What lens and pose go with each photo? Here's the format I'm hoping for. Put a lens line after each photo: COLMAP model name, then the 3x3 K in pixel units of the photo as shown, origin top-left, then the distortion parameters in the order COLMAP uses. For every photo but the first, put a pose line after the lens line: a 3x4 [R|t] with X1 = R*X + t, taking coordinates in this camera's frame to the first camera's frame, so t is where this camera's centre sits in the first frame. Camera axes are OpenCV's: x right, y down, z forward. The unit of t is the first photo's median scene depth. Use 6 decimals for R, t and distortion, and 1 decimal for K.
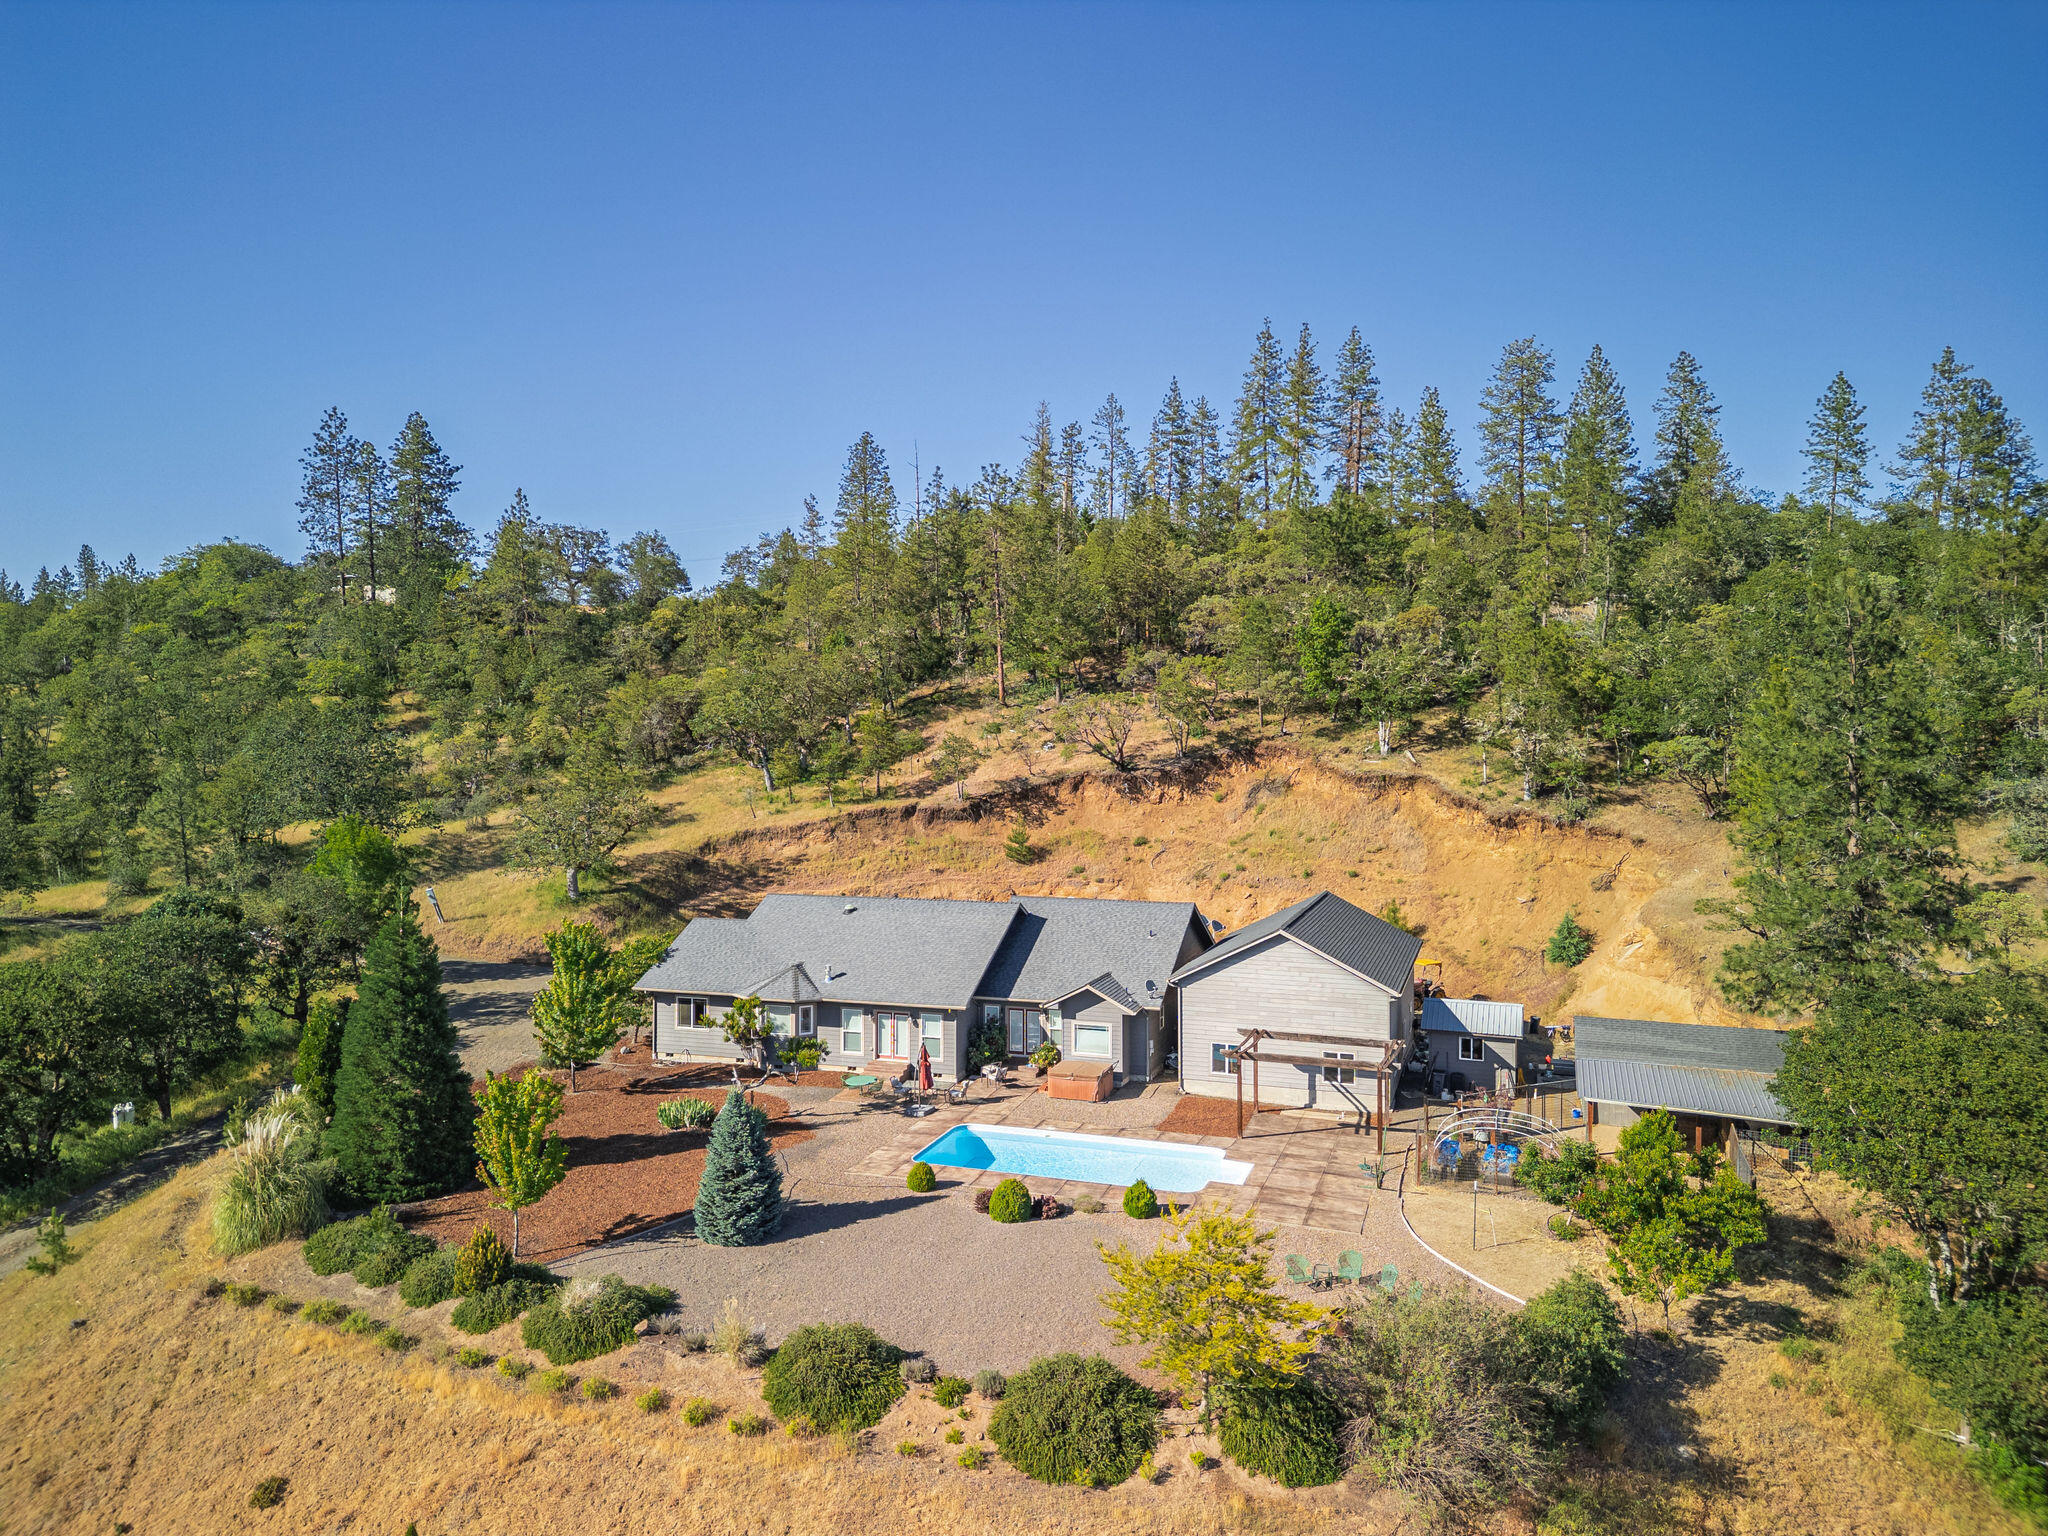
lens RADIAL K [[1427.9, 0, 1023.0], [0, 1427.9, 765.9], [0, 0, 1]] dist [0.102925, -0.120886]
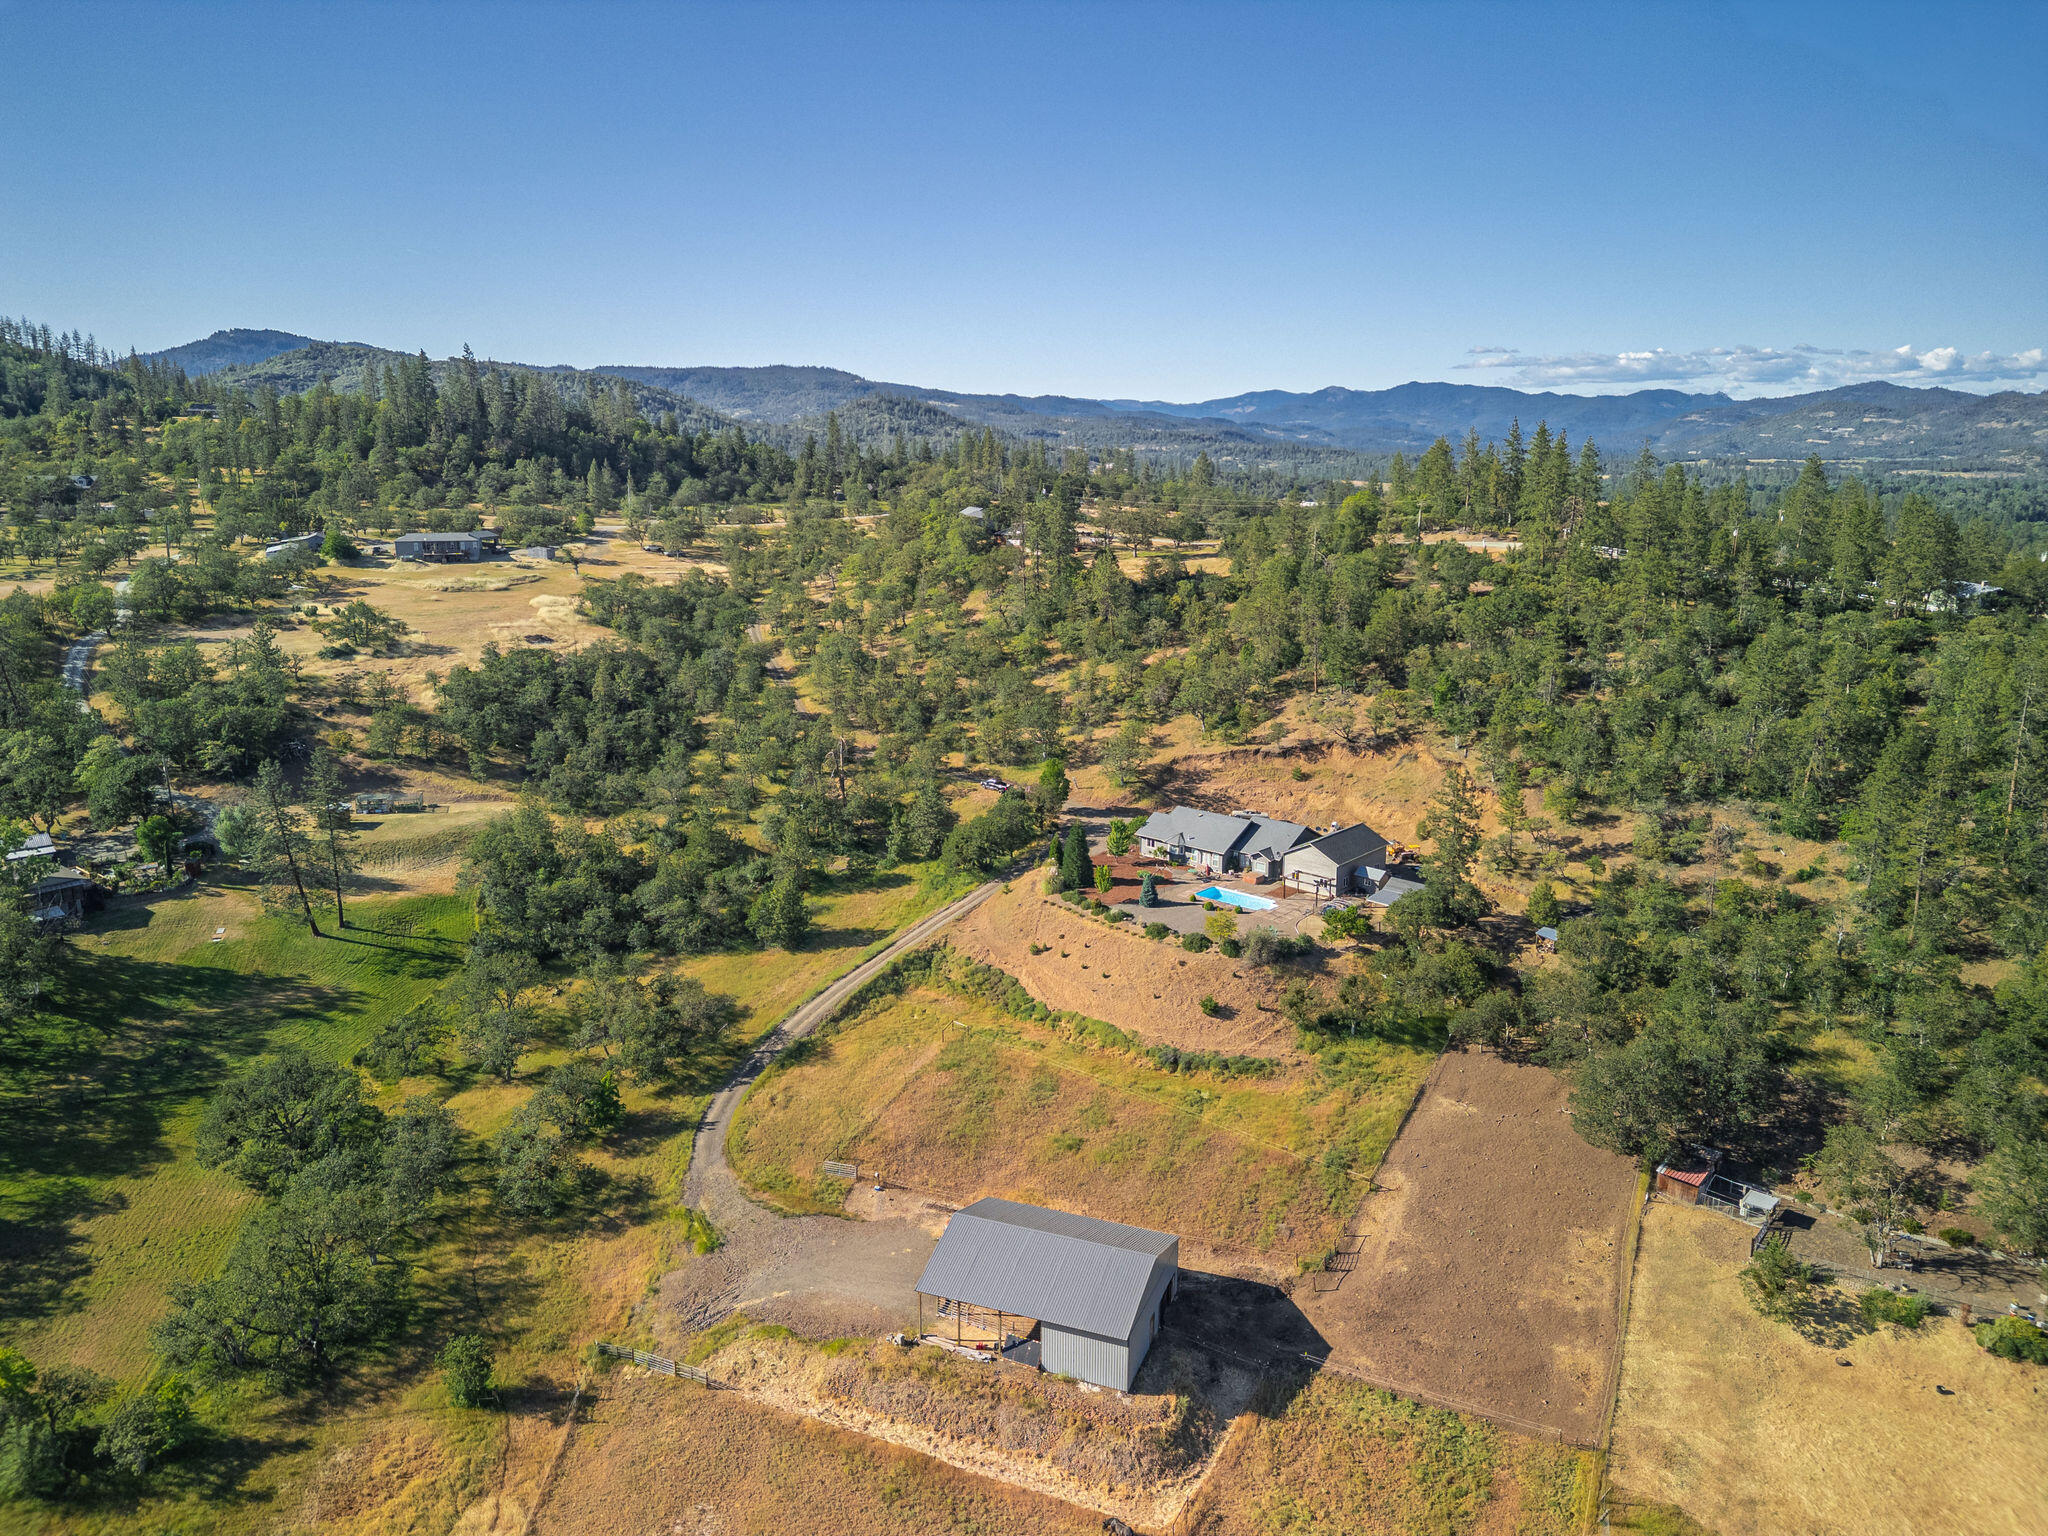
lens RADIAL K [[1427.9, 0, 1023.0], [0, 1427.9, 765.9], [0, 0, 1]] dist [0.102925, -0.120886]
pose [[0.924218, 0.086447, -0.371951, 0.470489], [-0.010831, 0.979581, 0.200756, -0.439695], [0.381711, -0.181513, 0.906283, -1.378288]]
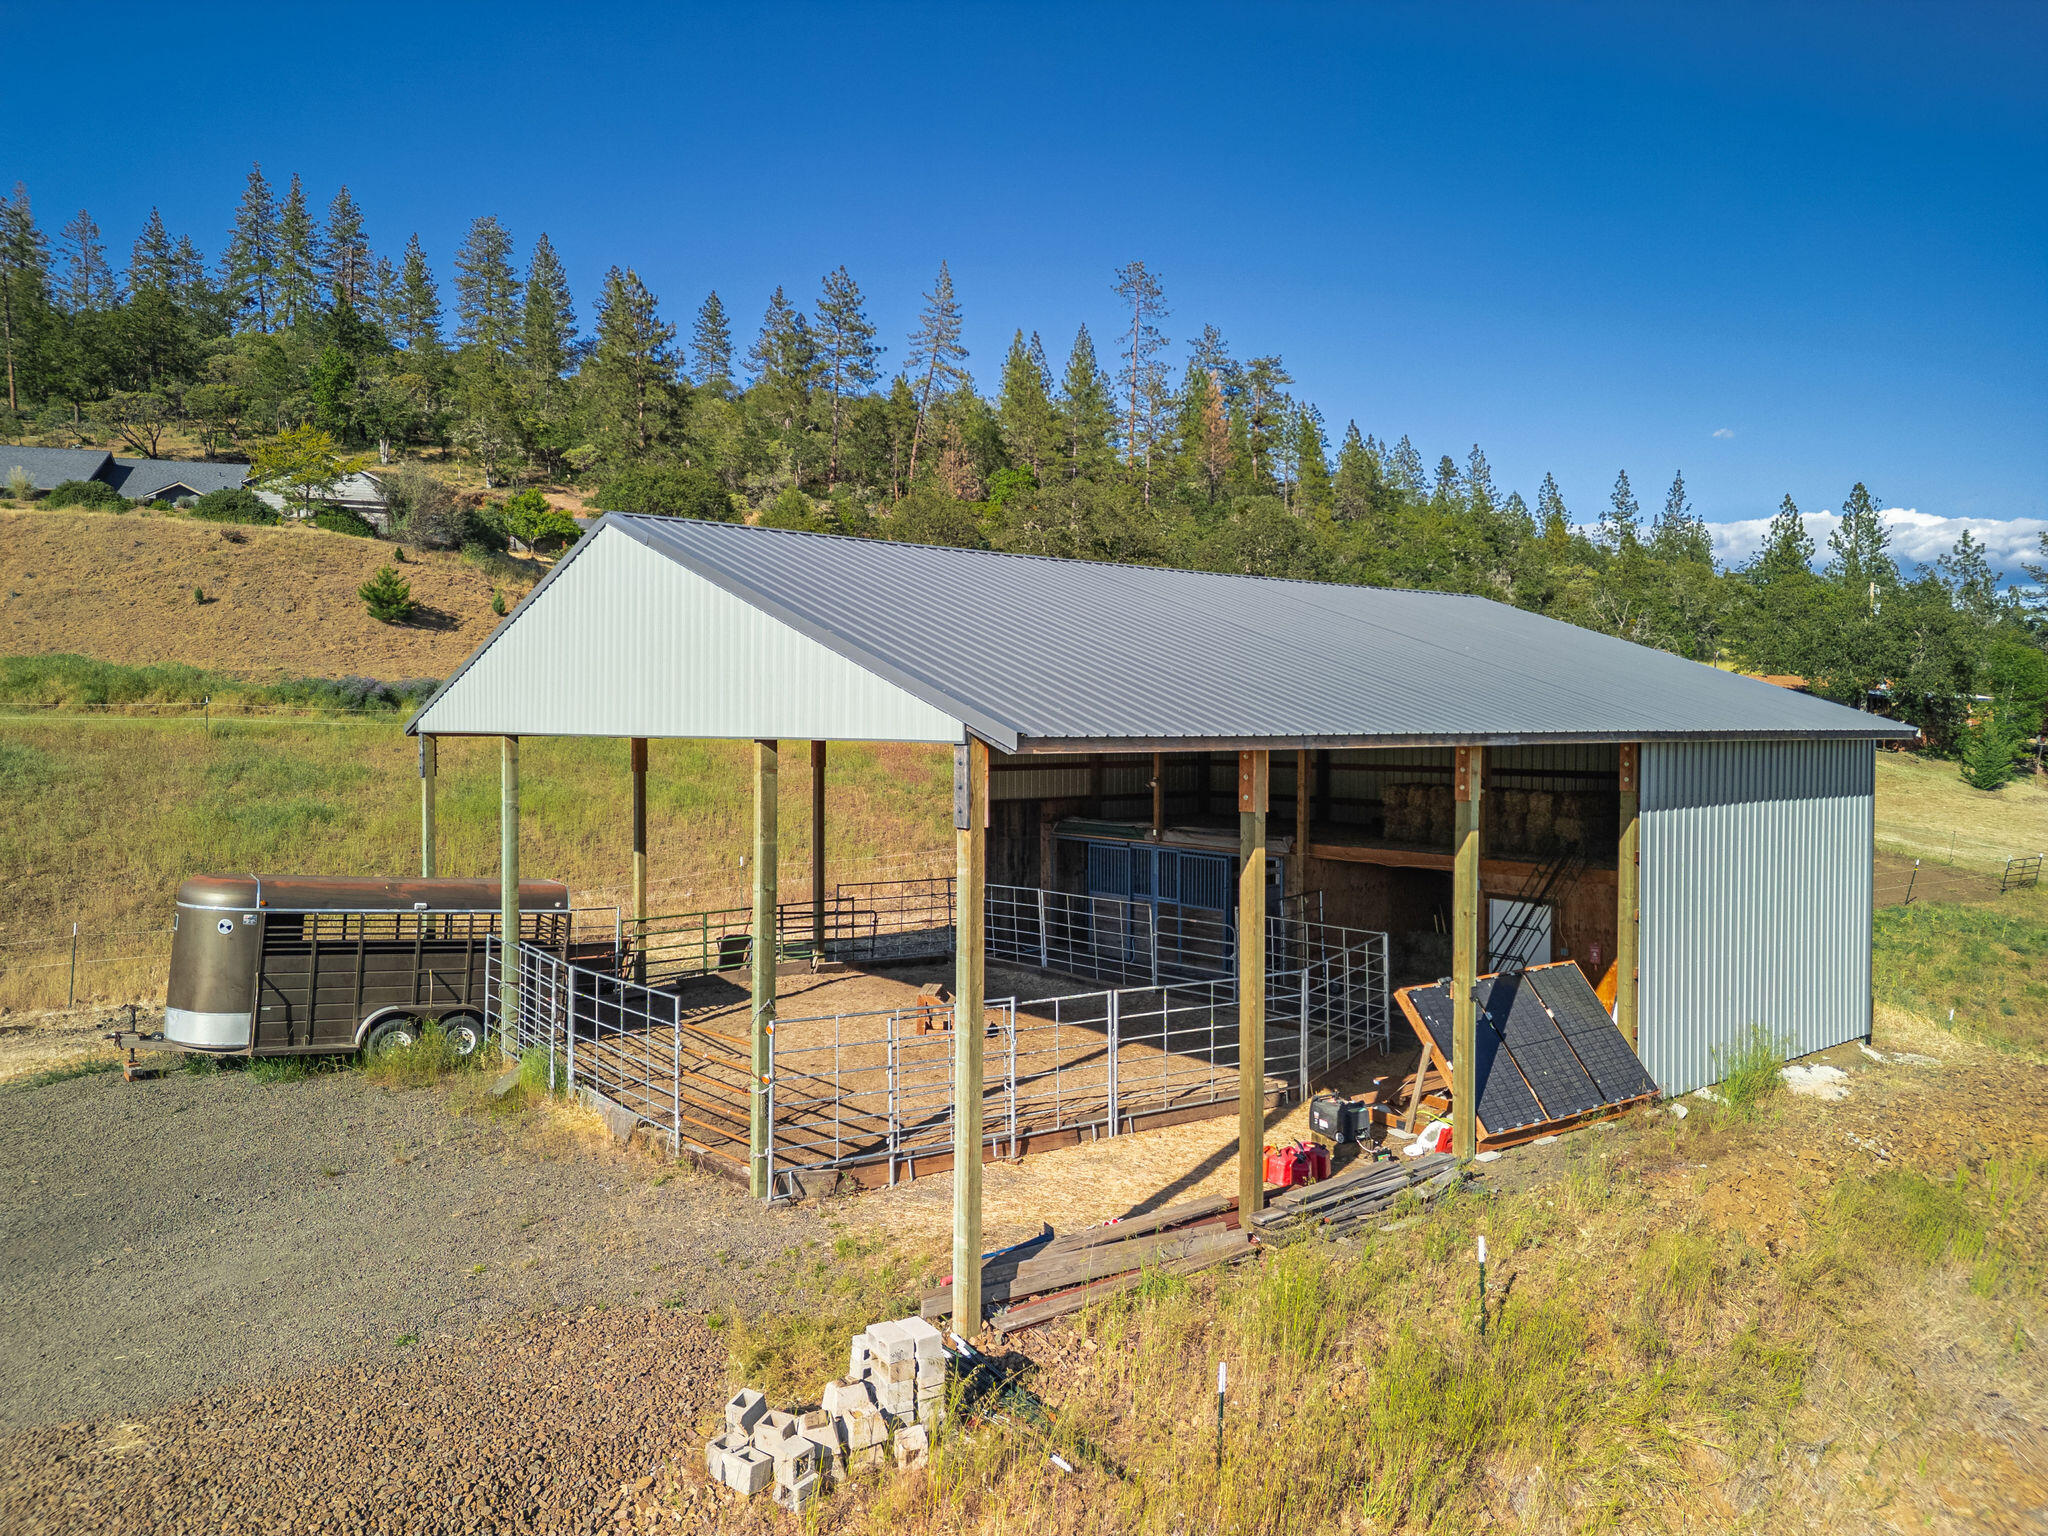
lens RADIAL K [[1429.7, 0, 1023.6], [0, 1429.7, 765.8], [0, 0, 1]] dist [0.078212, -0.081050]
pose [[0.786429, -0.018549, 0.617402, -0.123912], [0.013295, 0.999826, 0.013104, 0.265748], [-0.617537, -0.002097, 0.786539, -0.447163]]
